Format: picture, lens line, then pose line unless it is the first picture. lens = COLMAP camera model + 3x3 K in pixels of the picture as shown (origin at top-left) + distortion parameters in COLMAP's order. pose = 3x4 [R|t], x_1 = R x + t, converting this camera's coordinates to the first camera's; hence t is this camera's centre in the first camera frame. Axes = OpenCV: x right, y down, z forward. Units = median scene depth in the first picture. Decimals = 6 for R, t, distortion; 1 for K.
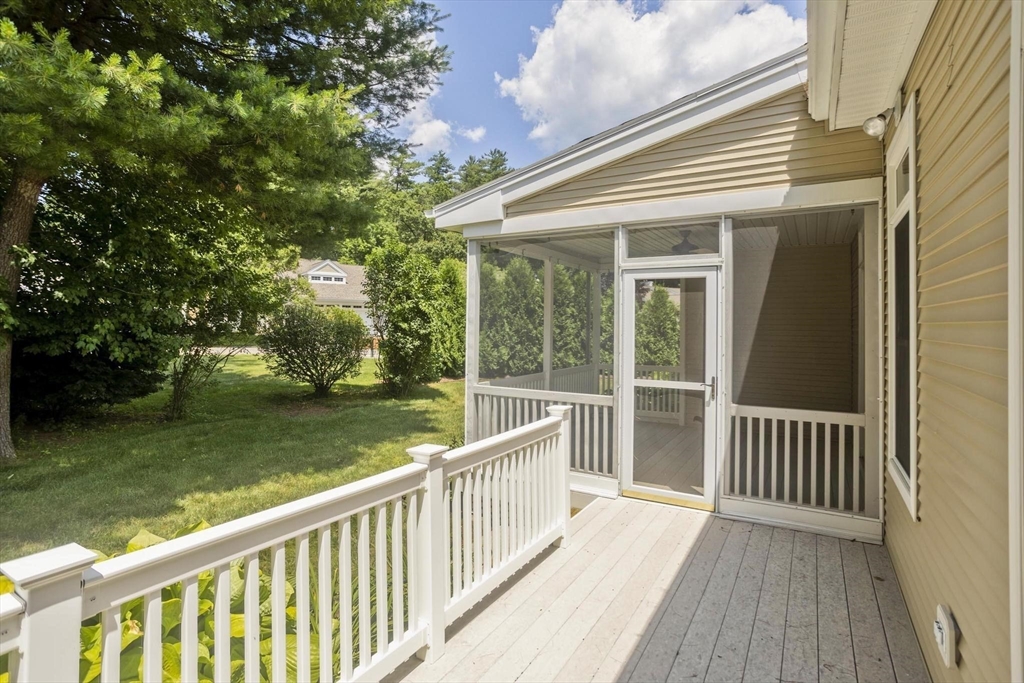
lens RADIAL K [[507.0, 0, 522.9], [0, 507.0, 333.0], [0, 0, 1]] dist [-0.030108, 0.012337]
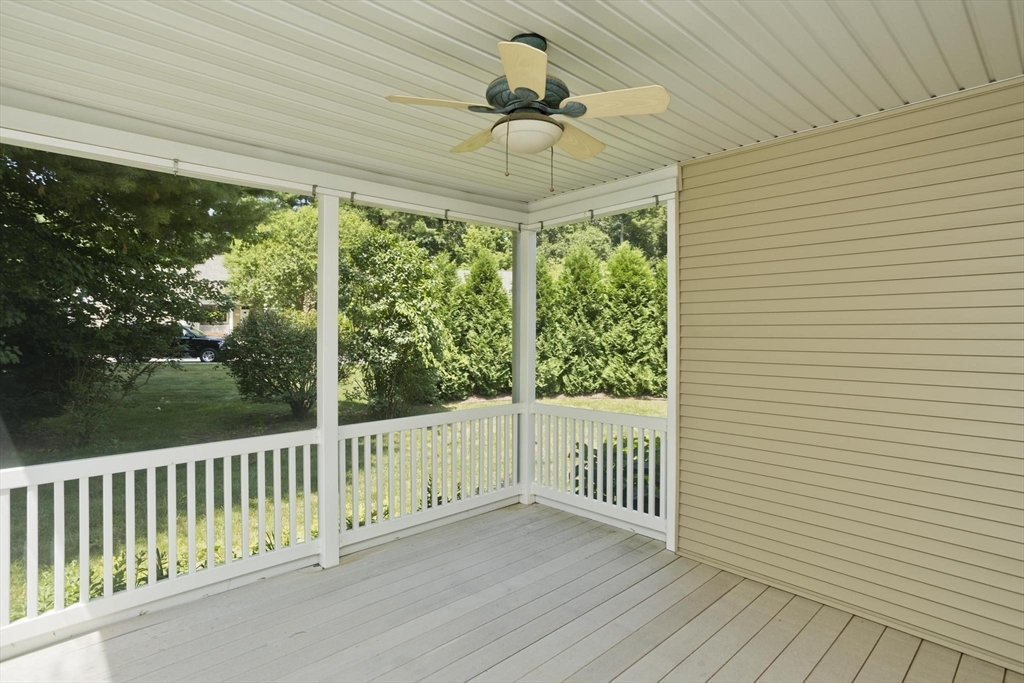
lens RADIAL K [[507.0, 0, 508.2], [0, 507.0, 338.1], [0, 0, 1]] dist [-0.030108, 0.012337]
pose [[0.947209, -0.005136, -0.320575, 0.143009], [0.004859, 0.999987, -0.001663, -0.003267], [0.320579, 0.000018, 0.947222, 0.232304]]
